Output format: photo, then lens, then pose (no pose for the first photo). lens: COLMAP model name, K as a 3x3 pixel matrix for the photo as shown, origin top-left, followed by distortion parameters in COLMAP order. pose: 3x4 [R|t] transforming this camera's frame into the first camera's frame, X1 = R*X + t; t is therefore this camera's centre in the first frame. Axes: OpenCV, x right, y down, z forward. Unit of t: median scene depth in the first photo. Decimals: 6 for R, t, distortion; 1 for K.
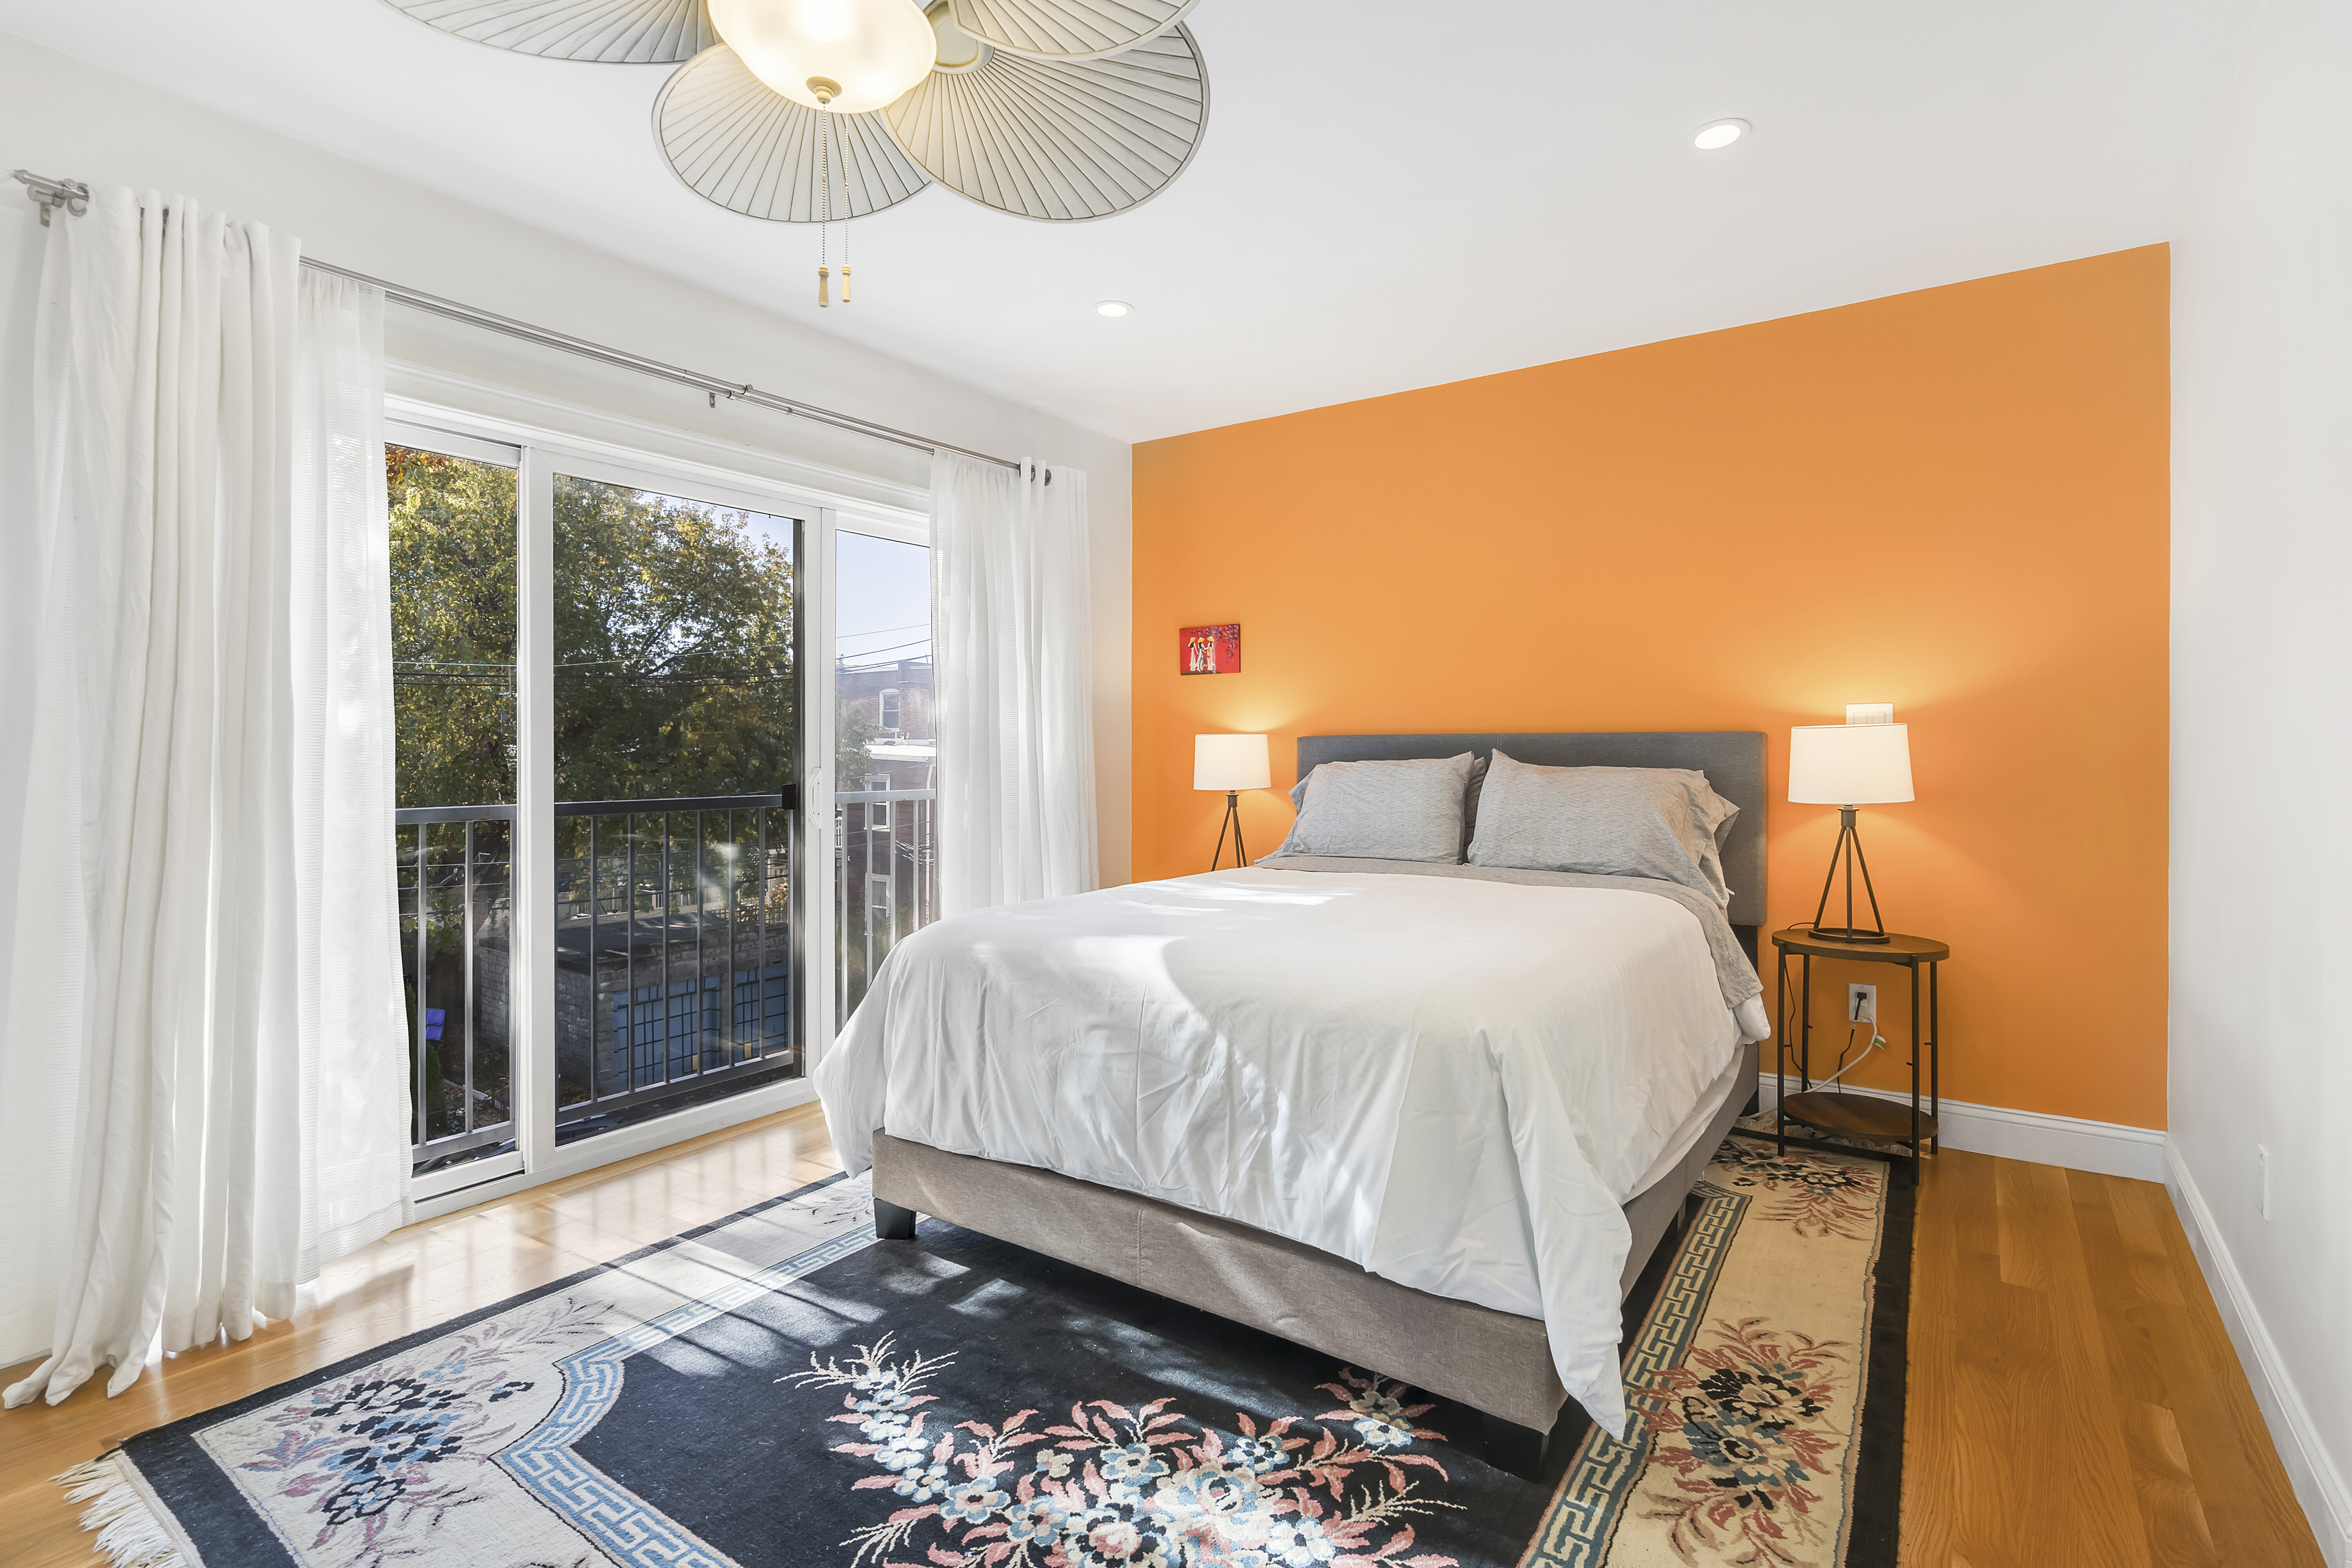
lens RADIAL K [[1088.1, 0, 1157.6], [0, 1088.1, 761.9], [0, 0, 1]] dist [-0.001970, -0.000013]
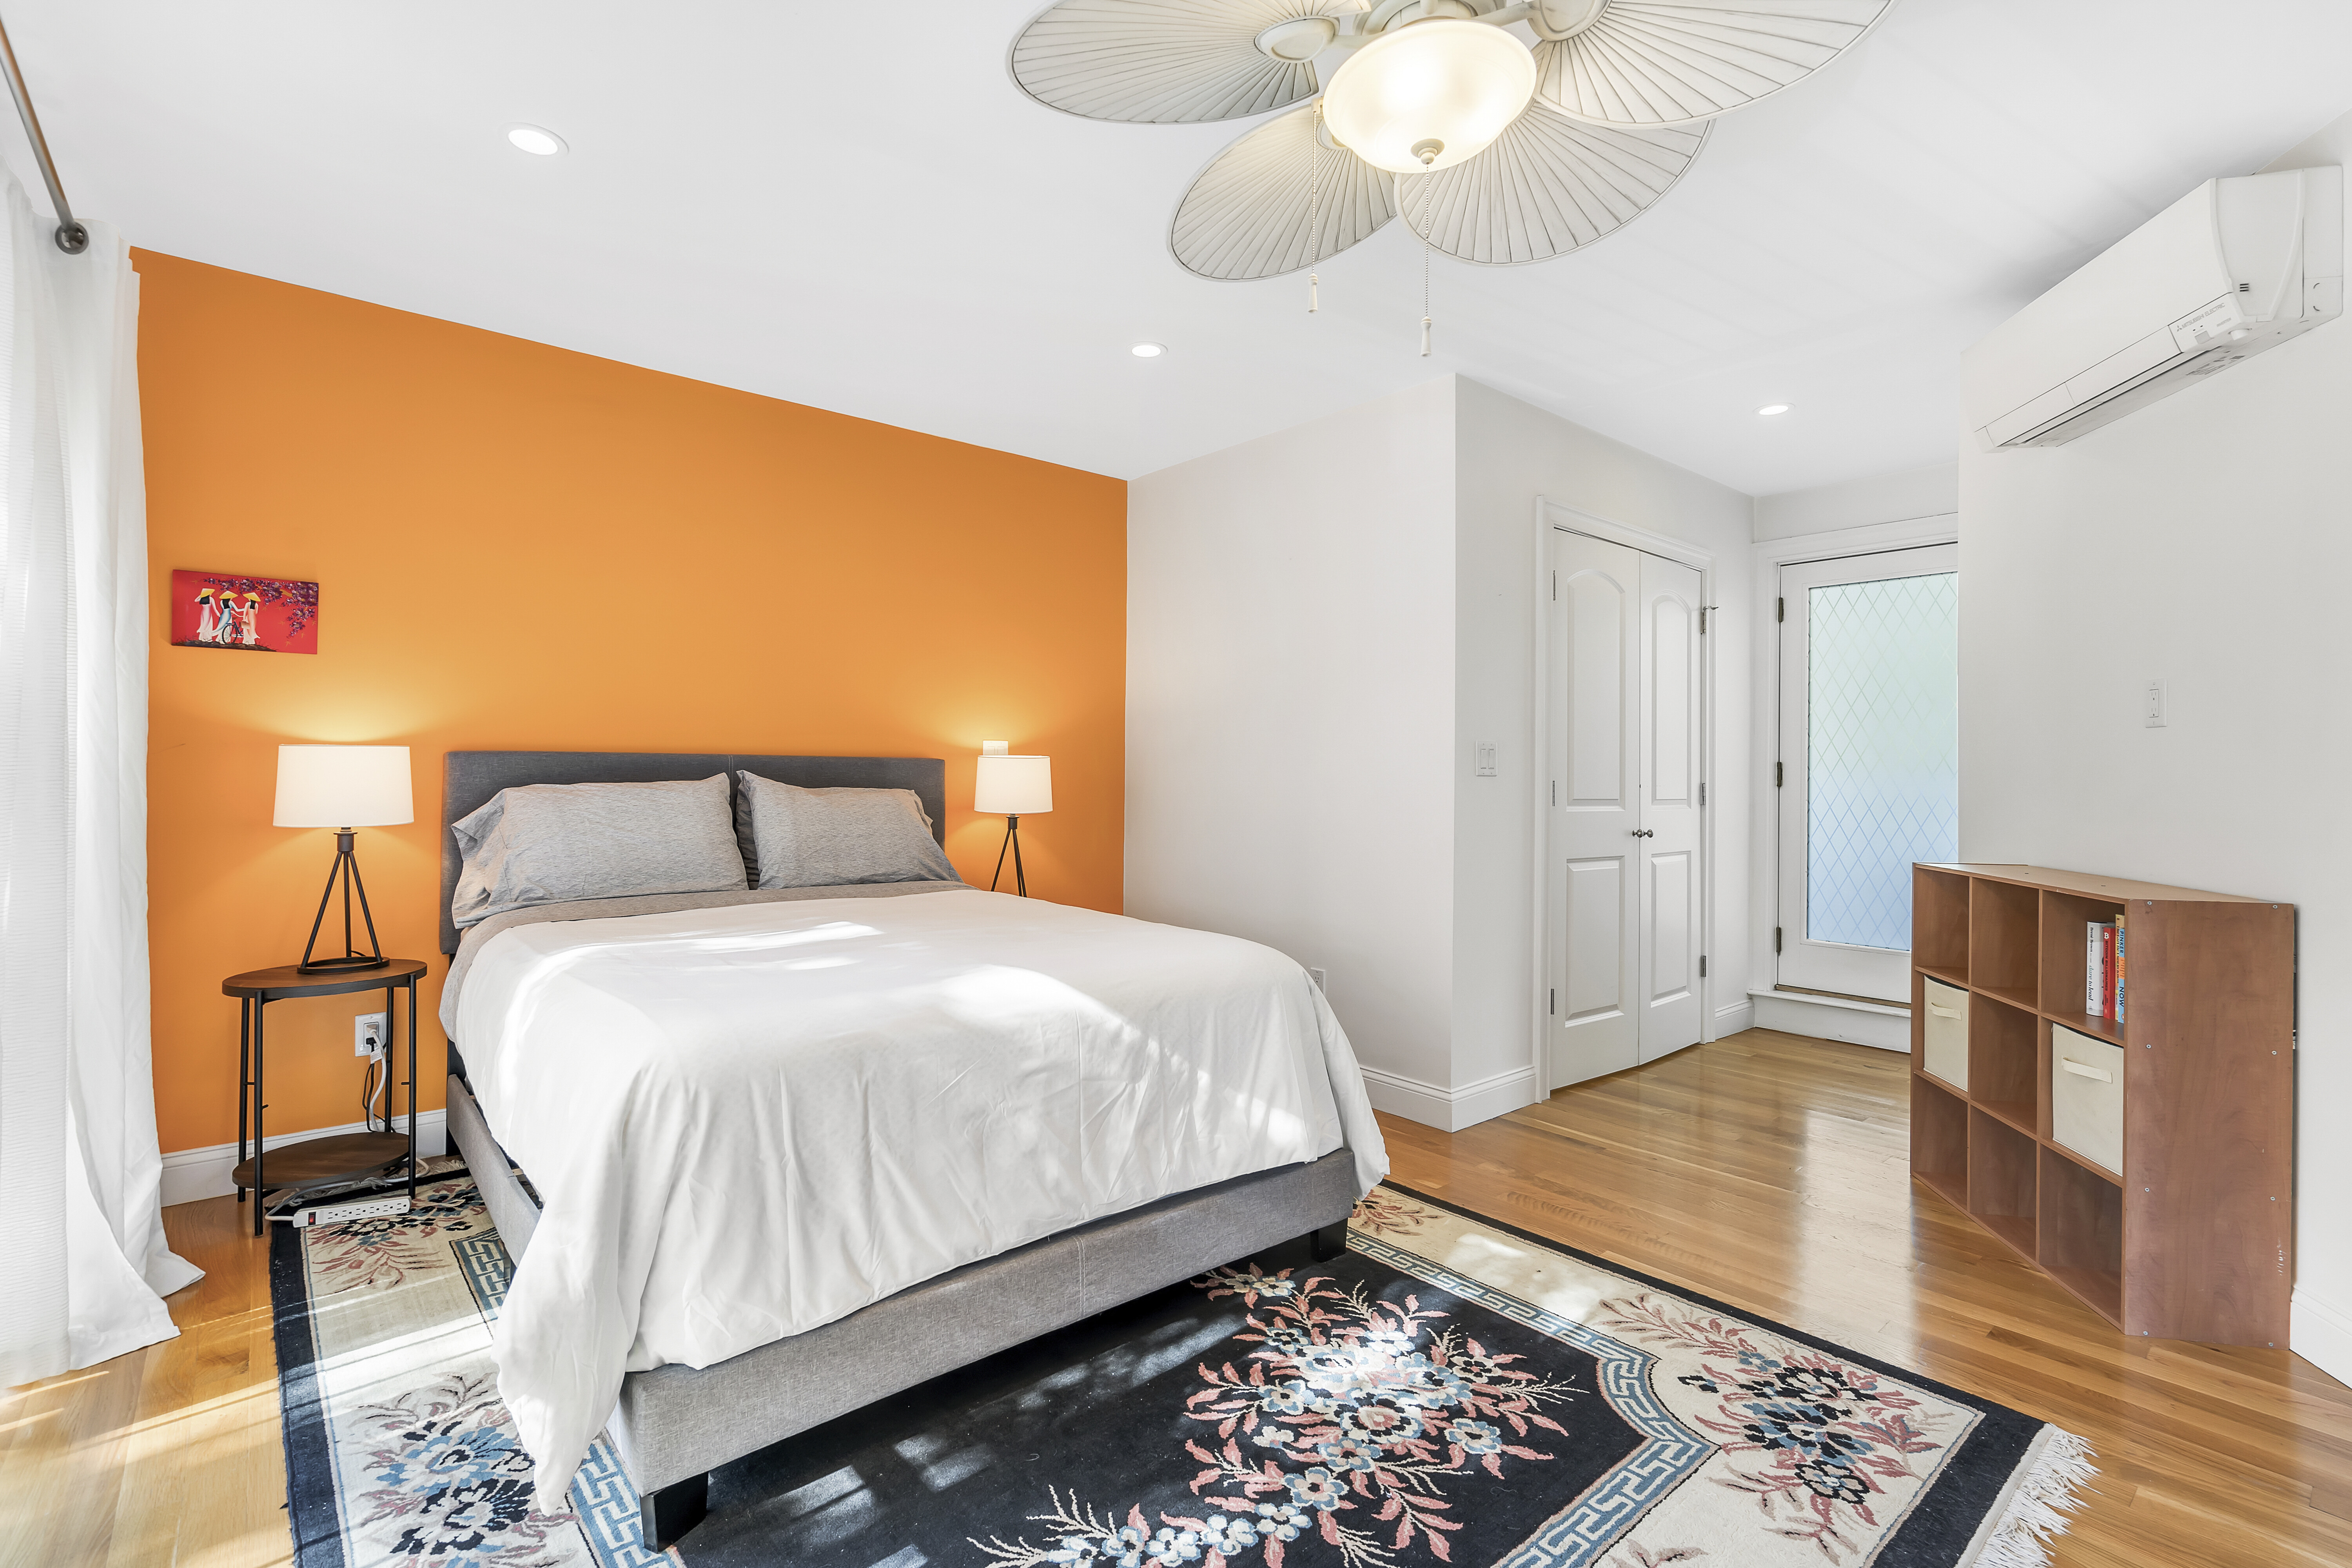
lens RADIAL K [[1088.1, 0, 1157.6], [0, 1088.1, 761.9], [0, 0, 1]] dist [-0.001970, -0.000013]
pose [[0.250241, 0.015021, 0.968067, -1.030367], [0.003158, 0.999862, -0.016331, -0.004536], [-0.968178, 0.007143, 0.250159, 0.735542]]
